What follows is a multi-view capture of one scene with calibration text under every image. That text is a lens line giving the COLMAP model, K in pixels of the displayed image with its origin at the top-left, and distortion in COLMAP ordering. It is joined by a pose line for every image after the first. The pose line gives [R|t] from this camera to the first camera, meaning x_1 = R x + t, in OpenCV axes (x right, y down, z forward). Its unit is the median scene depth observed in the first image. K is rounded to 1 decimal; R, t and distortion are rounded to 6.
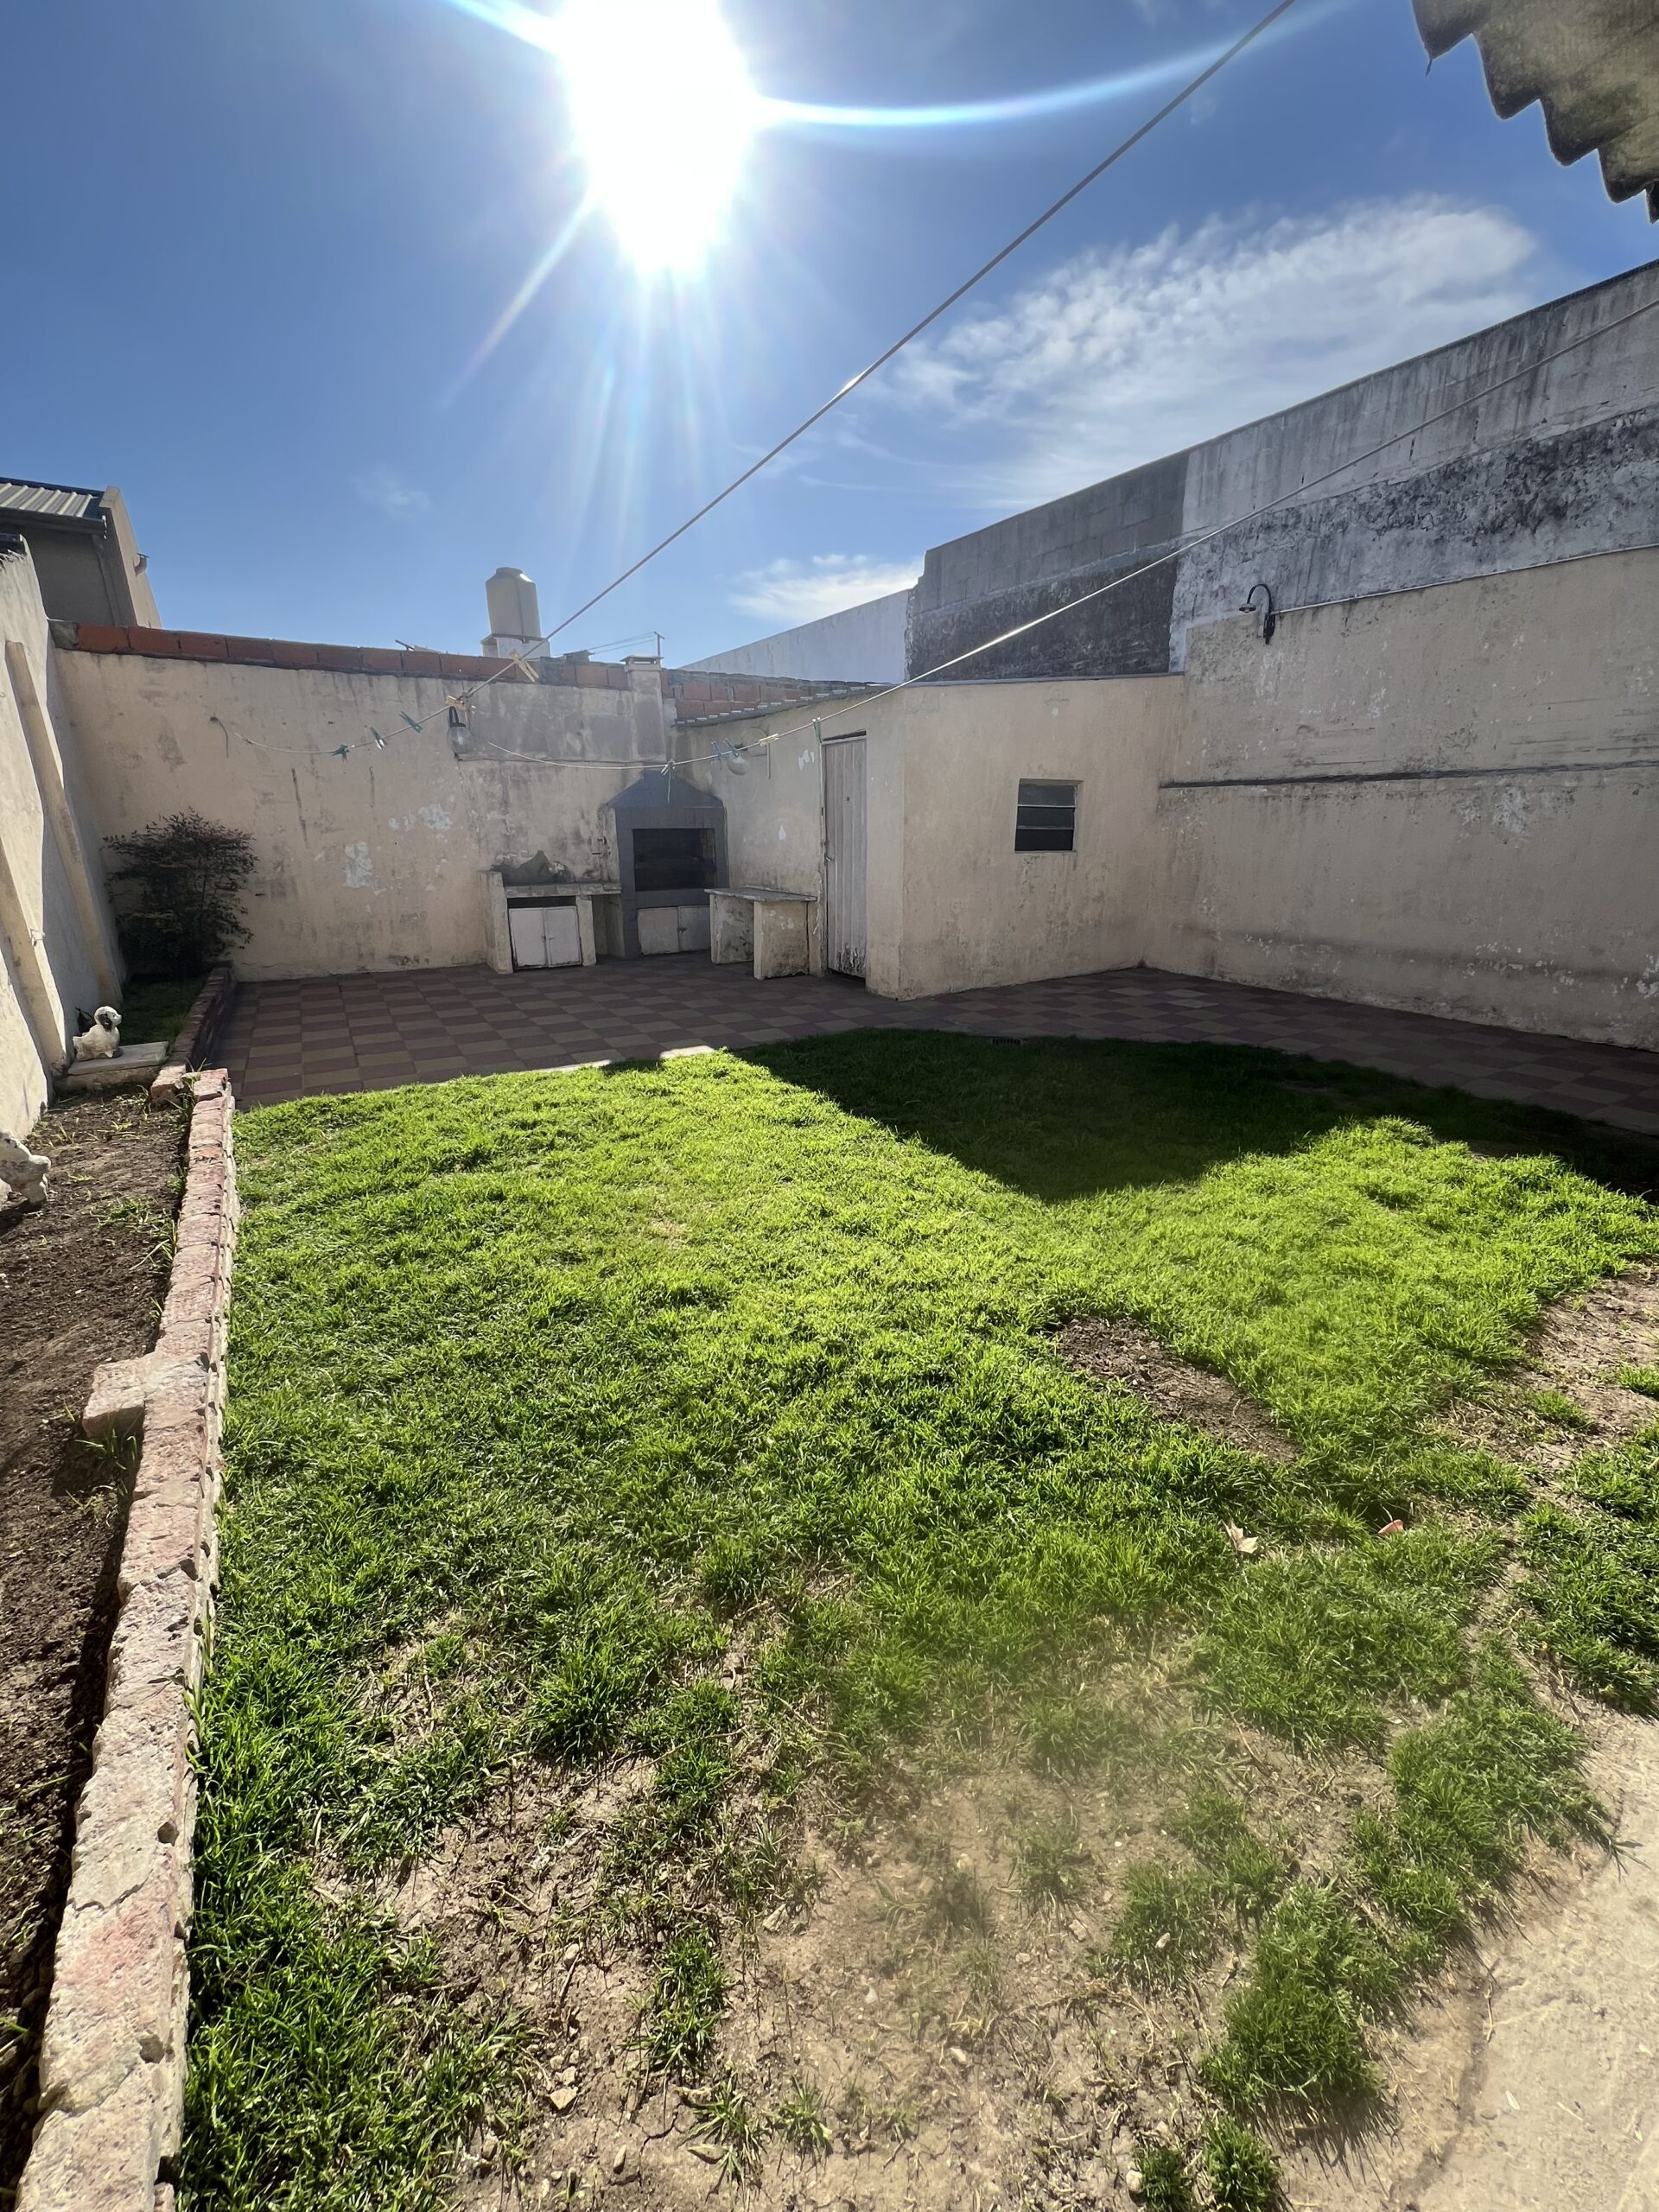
lens RADIAL K [[880.1, 0, 829.5], [0, 880.1, 1106.0], [0, 0, 1]] dist [-0.001290, 0.000674]
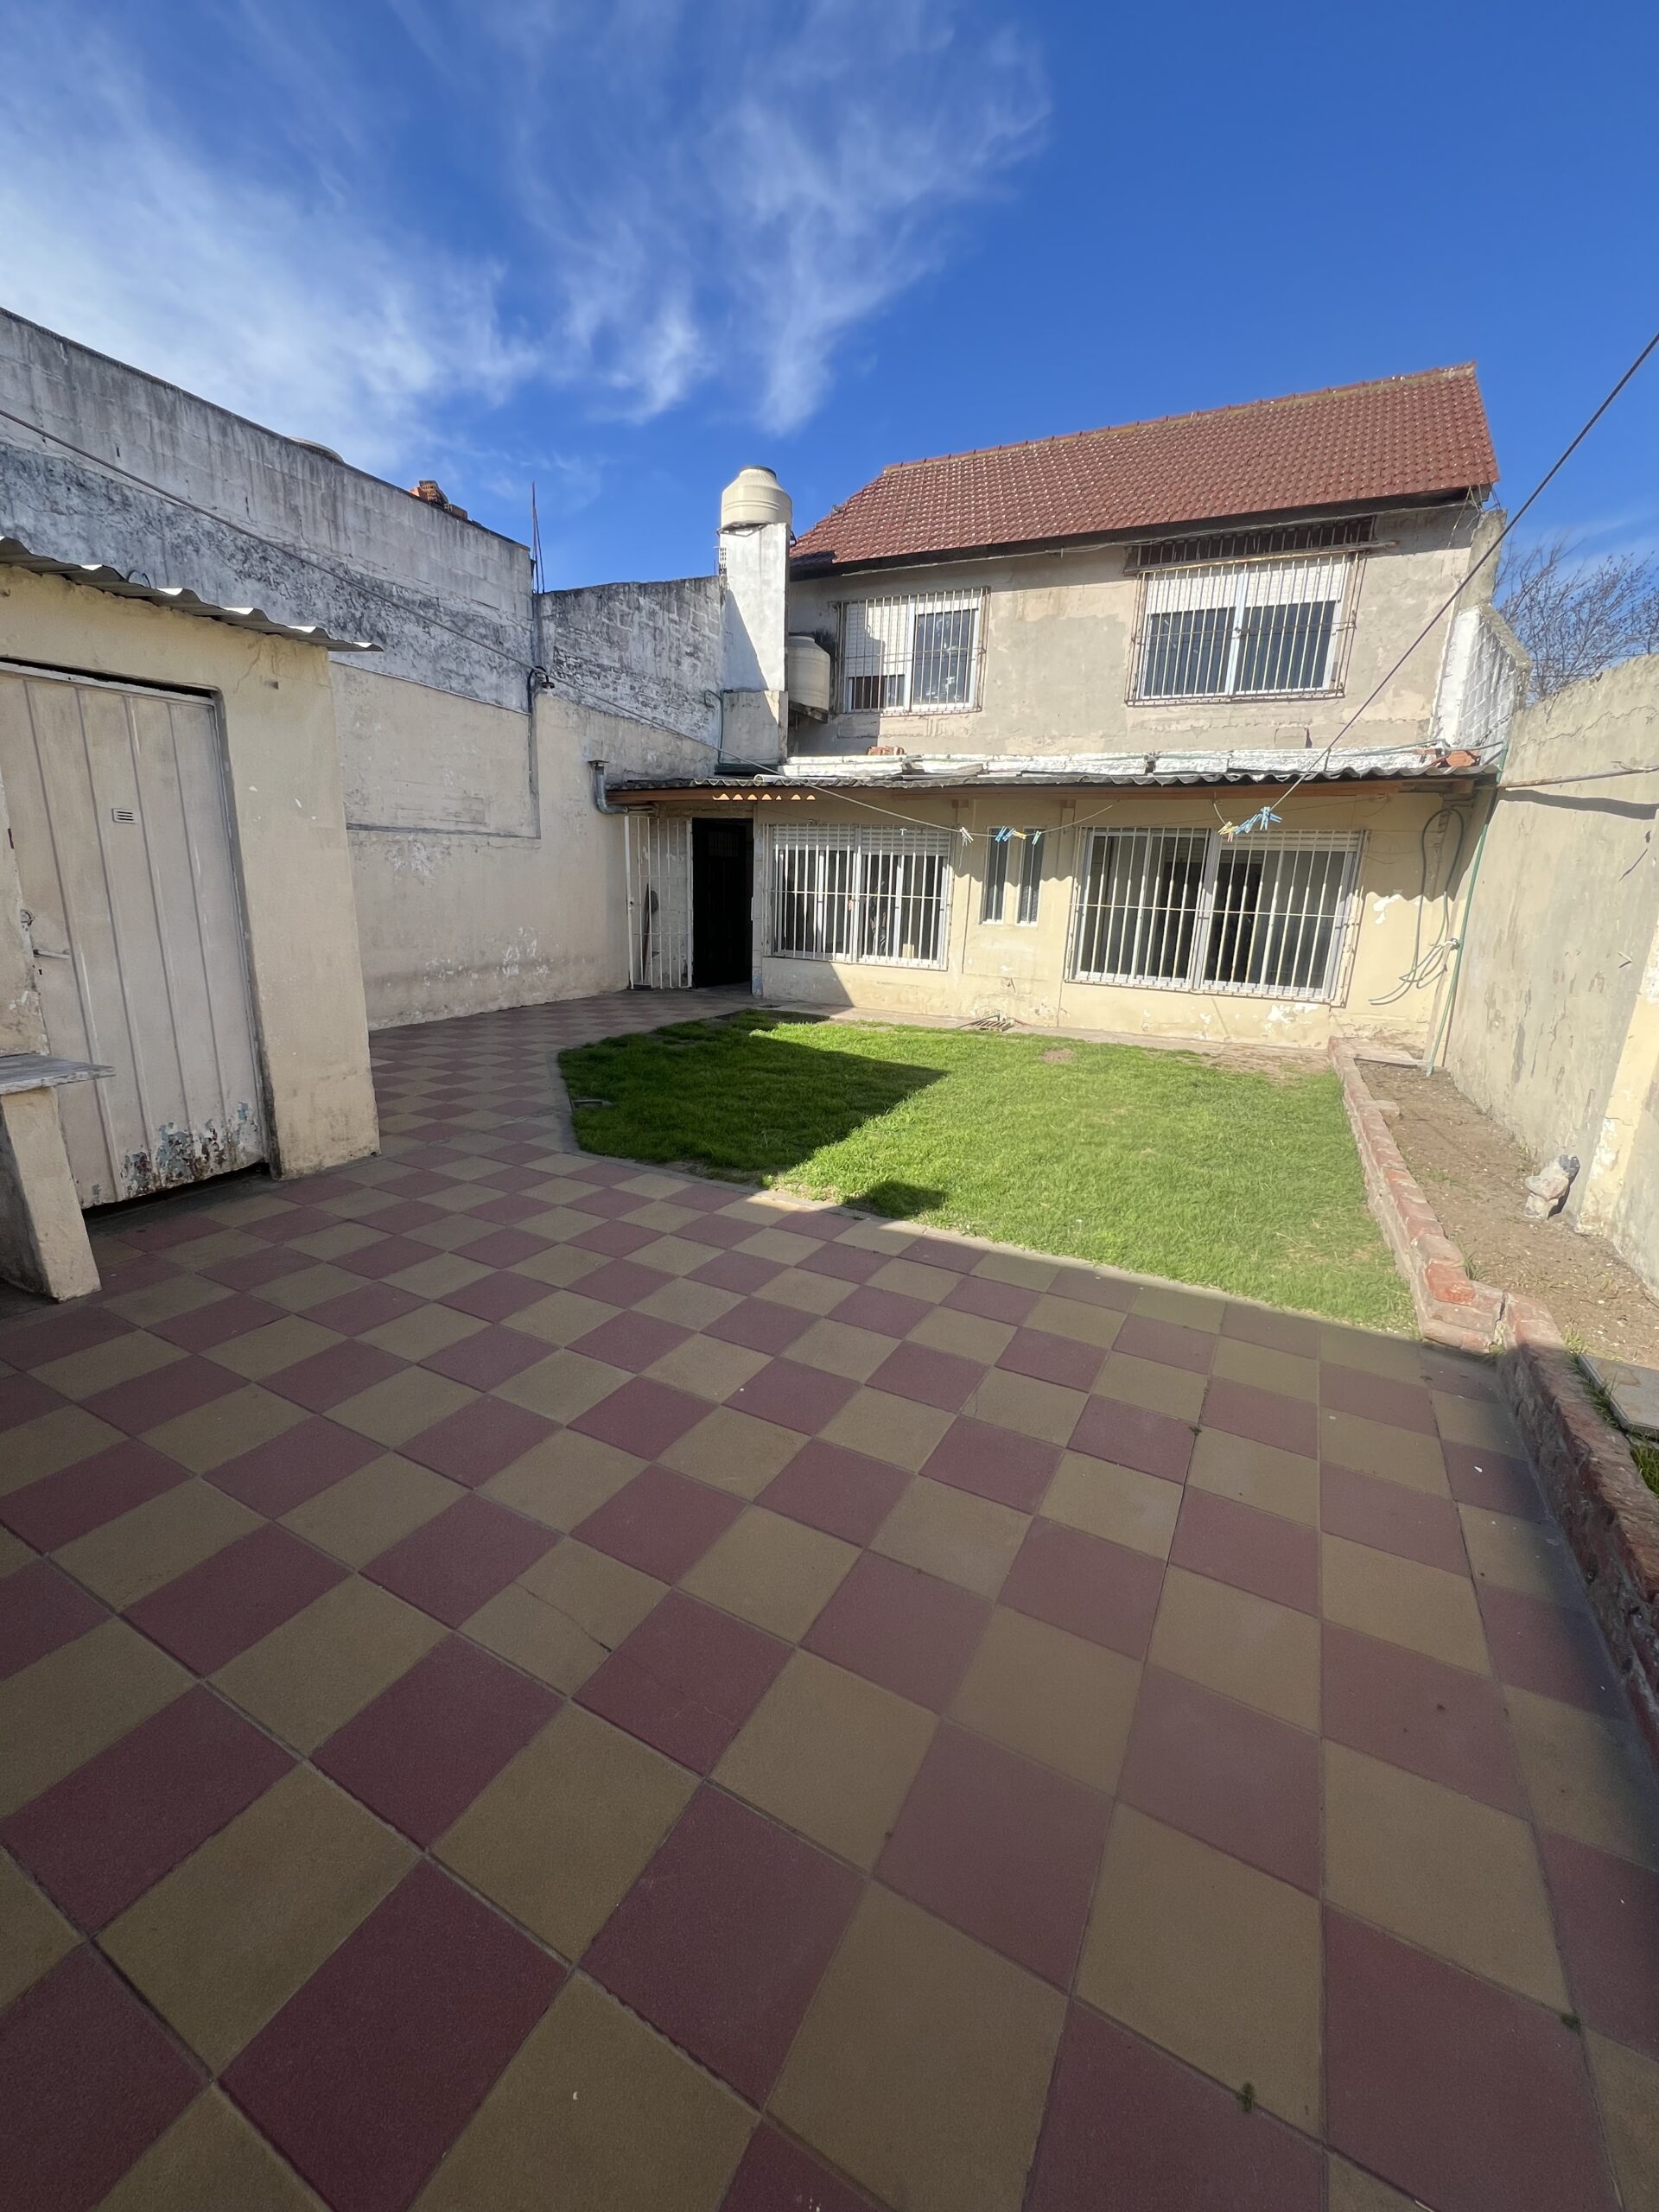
lens RADIAL K [[874.4, 0, 826.6], [0, 874.4, 1102.7], [0, 0, 1]] dist [0.000916, 0.000096]
pose [[-0.510963, -0.229233, 0.828474, -0.631094], [0.243103, 0.885906, 0.395059, -0.341775], [-0.824511, 0.403265, -0.396938, 1.038950]]
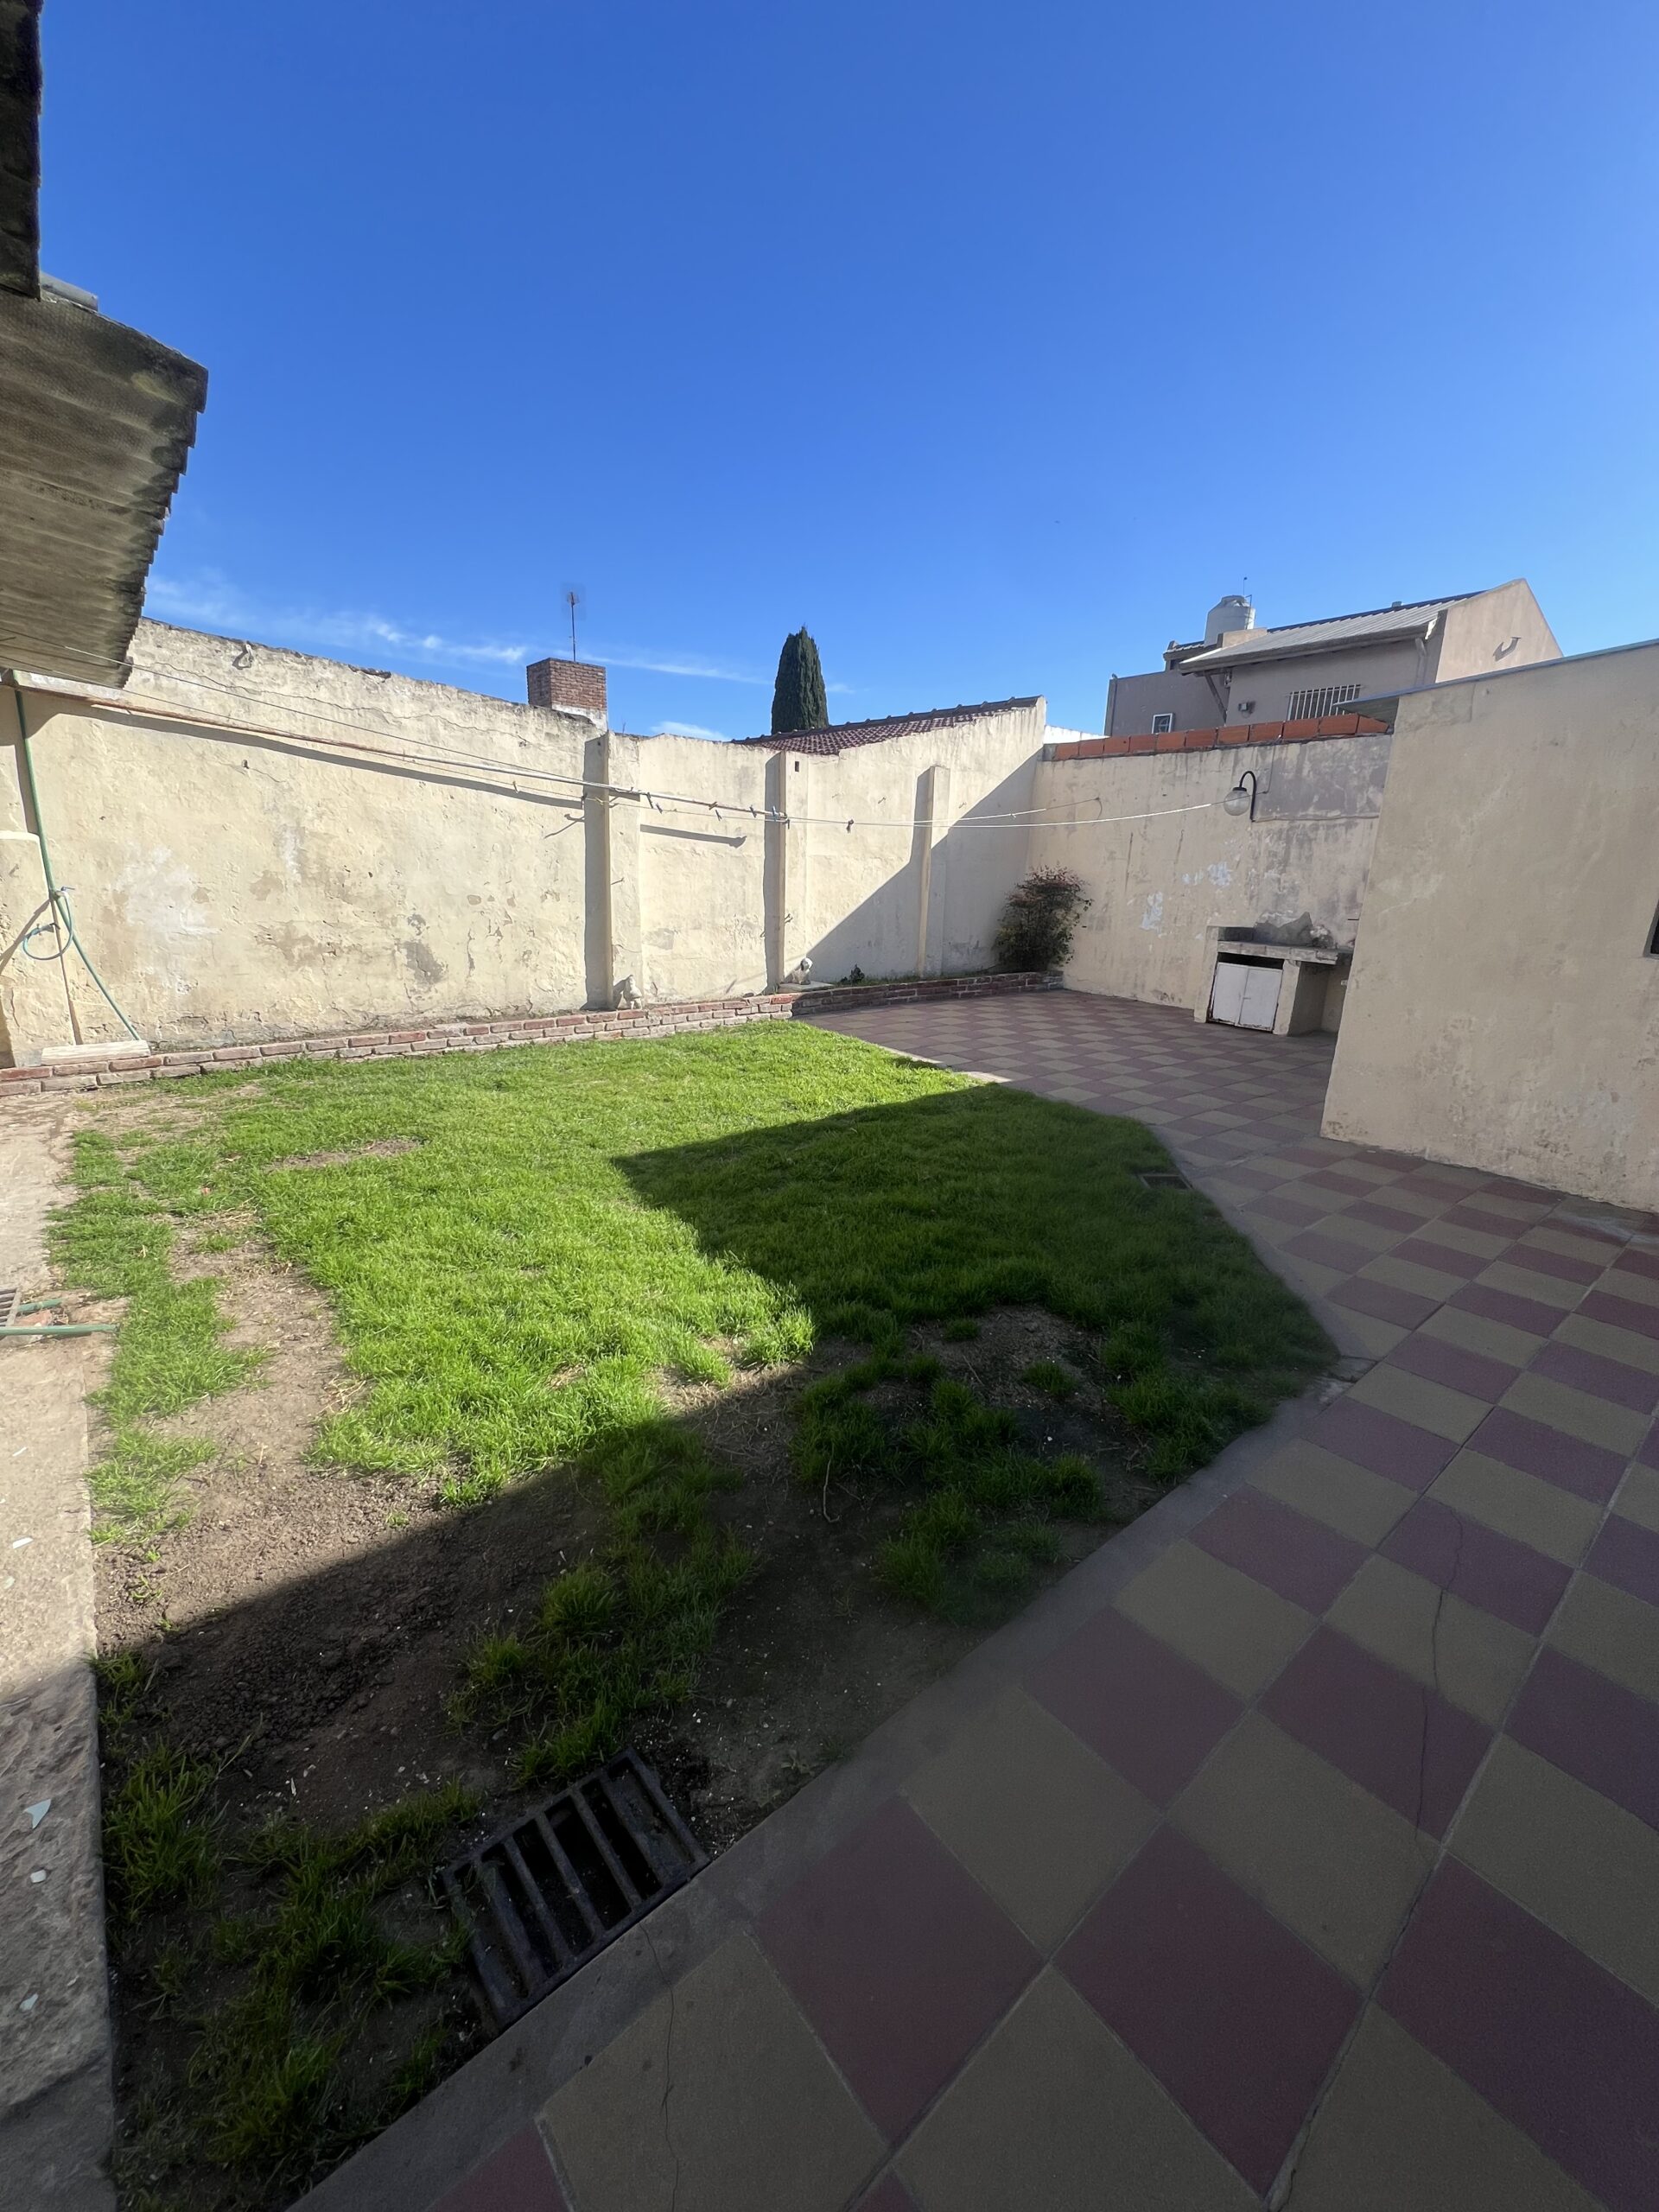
lens RADIAL K [[892.8, 0, 838.0], [0, 892.8, 1105.0], [0, 0, 1]] dist [0.000809, 0.000334]
pose [[0.118752, 0.266641, -0.956452, 0.755880], [-0.344604, 0.914462, 0.212150, -0.171329], [0.931207, 0.304404, 0.200480, 0.526184]]
